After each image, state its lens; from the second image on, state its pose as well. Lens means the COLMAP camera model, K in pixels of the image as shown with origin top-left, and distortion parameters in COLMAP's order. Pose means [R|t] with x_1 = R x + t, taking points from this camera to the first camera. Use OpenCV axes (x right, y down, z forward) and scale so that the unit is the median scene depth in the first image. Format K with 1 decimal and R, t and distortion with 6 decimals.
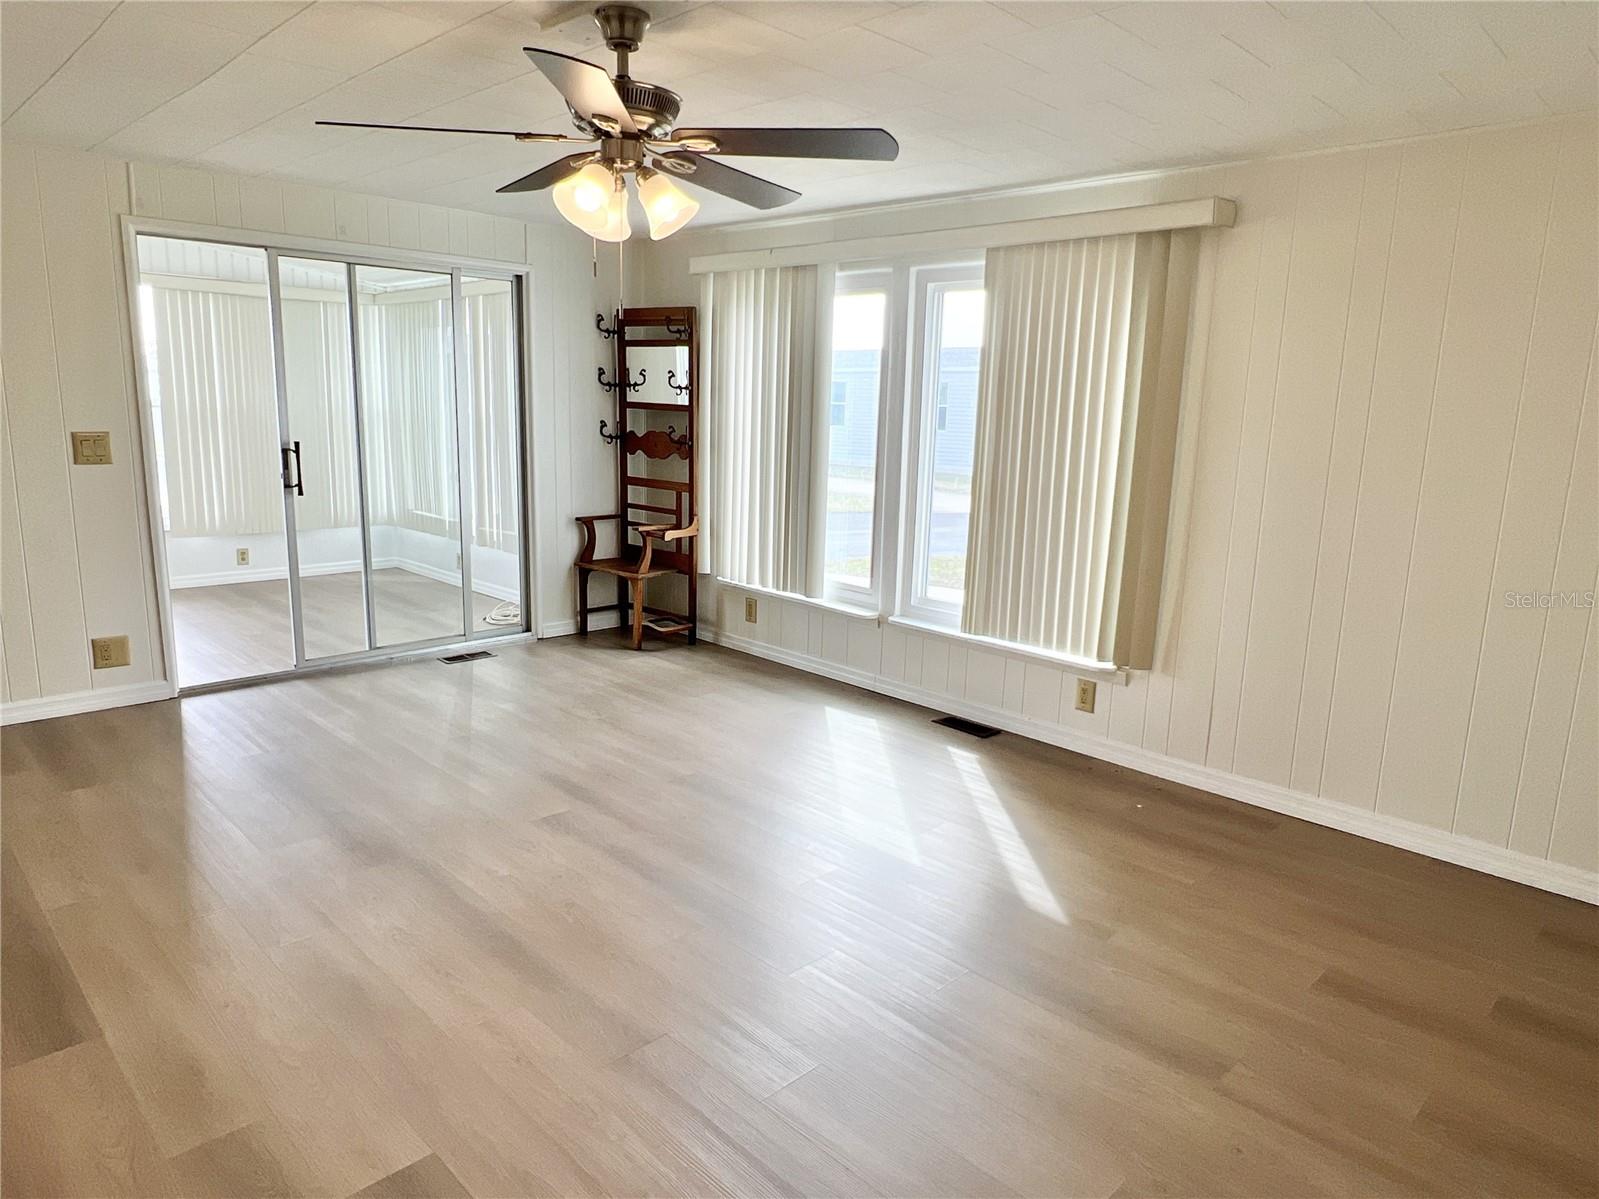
lens RADIAL K [[1022.0, 0, 794.1], [0, 1022.0, 595.8], [0, 0, 1]] dist [-0.009080, -0.003700]
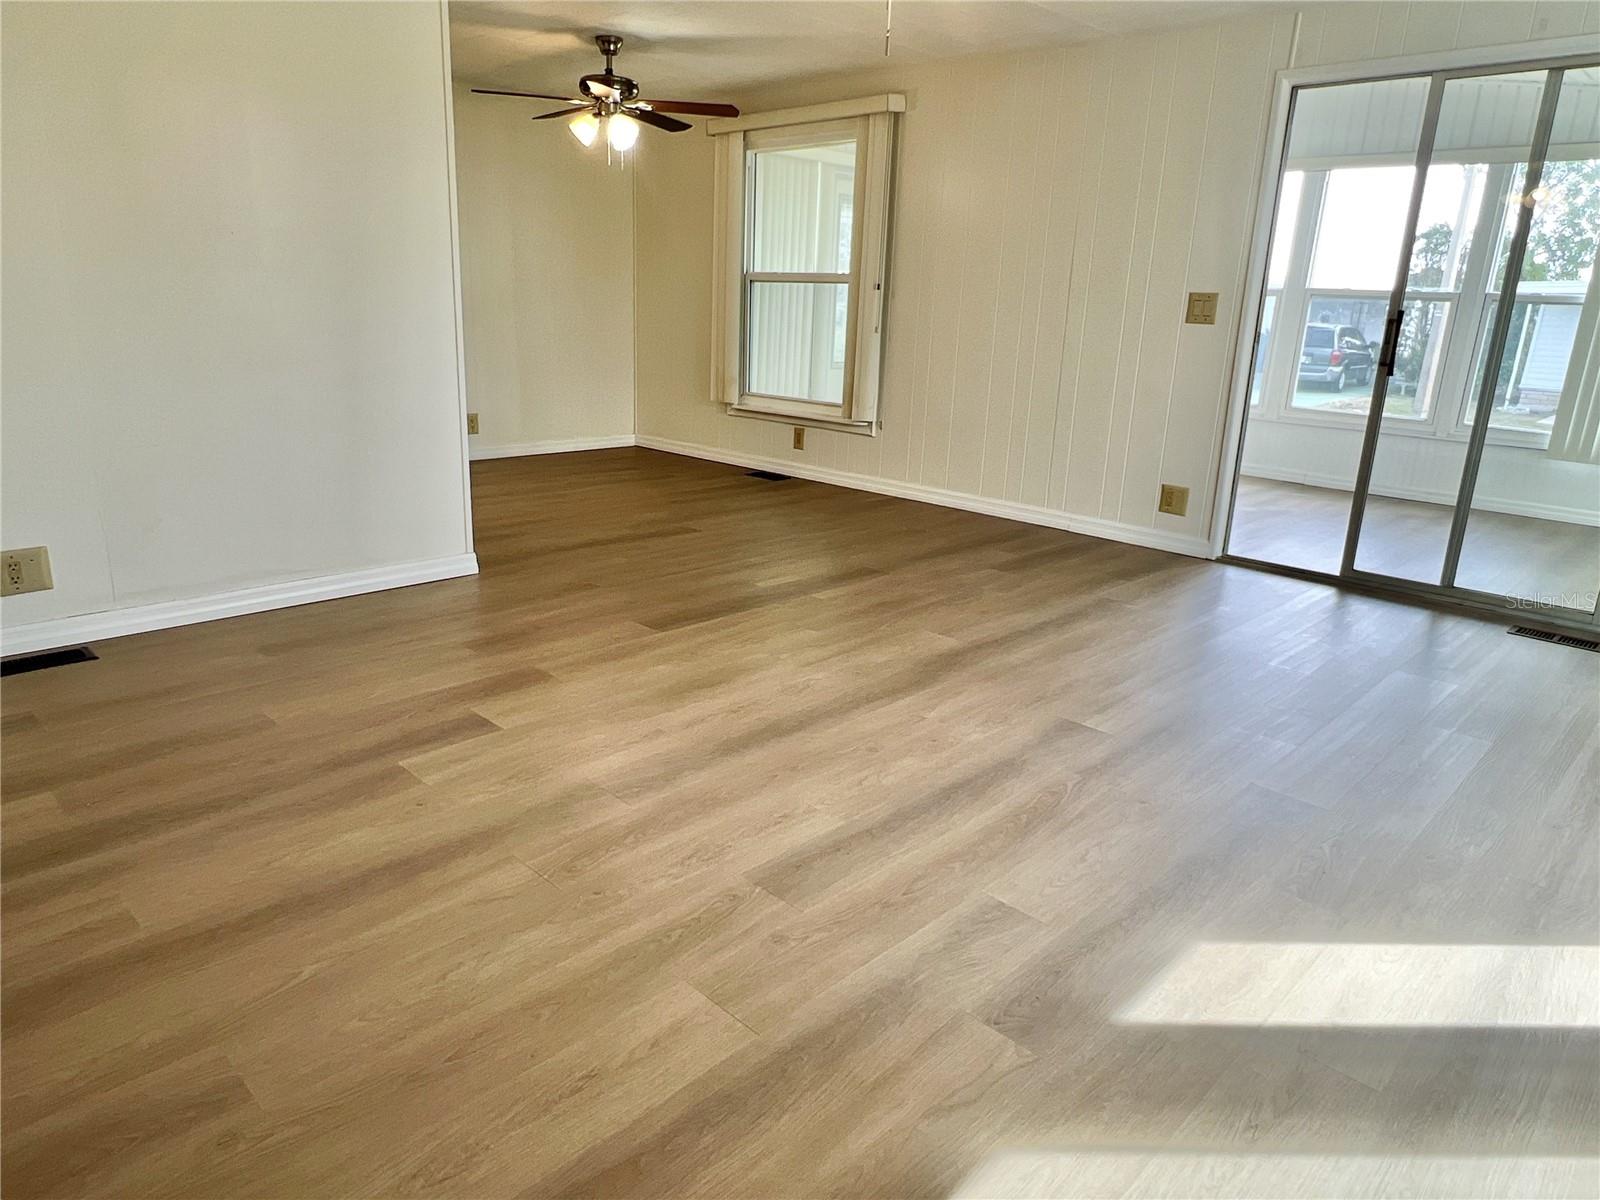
lens RADIAL K [[1022.6, 0, 798.2], [0, 1022.6, 606.4], [0, 0, 1]] dist [-0.009080, -0.003700]
pose [[0.006839, 0.264412, -0.964386, 0.437859], [-0.223810, 0.940347, 0.256234, -0.029006], [0.974609, 0.214086, 0.065609, 0.574720]]
